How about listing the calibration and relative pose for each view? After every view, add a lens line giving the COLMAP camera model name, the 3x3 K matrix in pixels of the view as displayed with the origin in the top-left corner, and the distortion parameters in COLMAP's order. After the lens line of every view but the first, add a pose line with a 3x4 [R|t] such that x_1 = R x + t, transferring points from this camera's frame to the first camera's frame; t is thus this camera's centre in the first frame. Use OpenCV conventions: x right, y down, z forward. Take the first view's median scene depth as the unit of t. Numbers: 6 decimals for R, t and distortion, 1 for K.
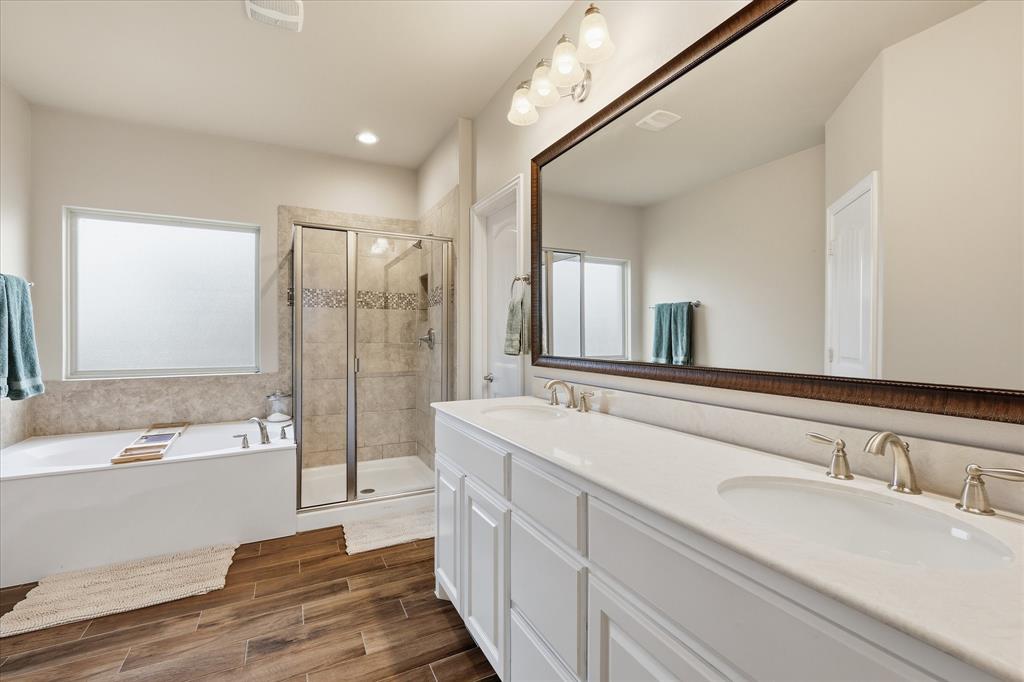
lens RADIAL K [[451.6, 0, 515.0], [0, 451.6, 336.2], [0, 0, 1]] dist [0.001489, 0.002004]
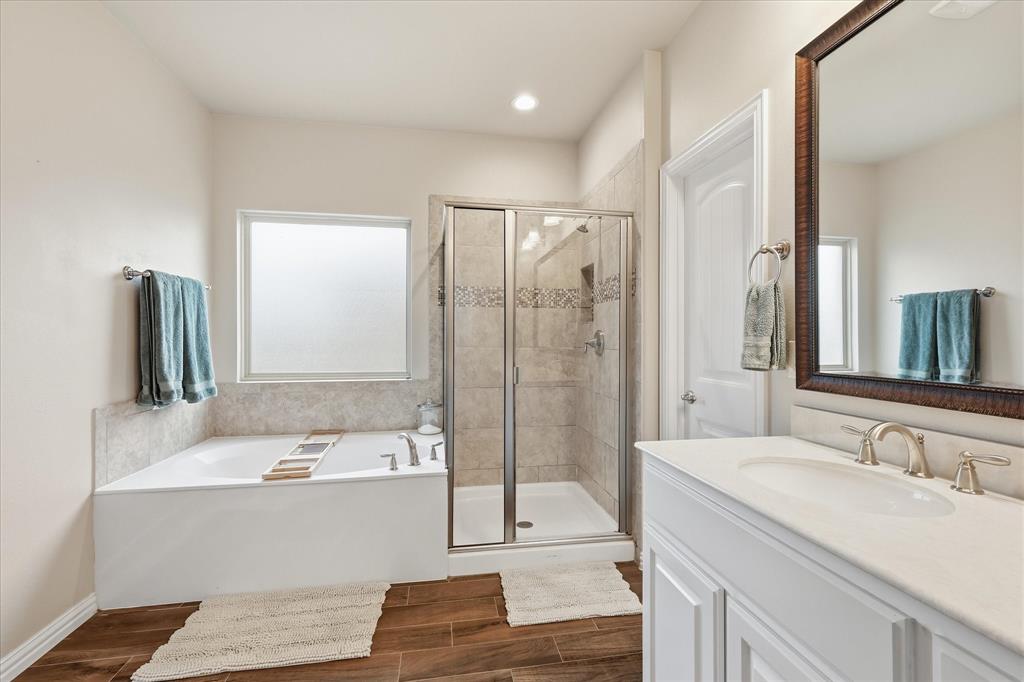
lens RADIAL K [[451.6, 0, 511.5], [0, 451.6, 342.2], [0, 0, 1]] dist [0.001489, 0.002004]
pose [[0.953356, 0.004356, -0.301817, -0.103368], [-0.002213, 0.999970, 0.007442, -0.001370], [0.301841, -0.006427, 0.953337, 0.207131]]
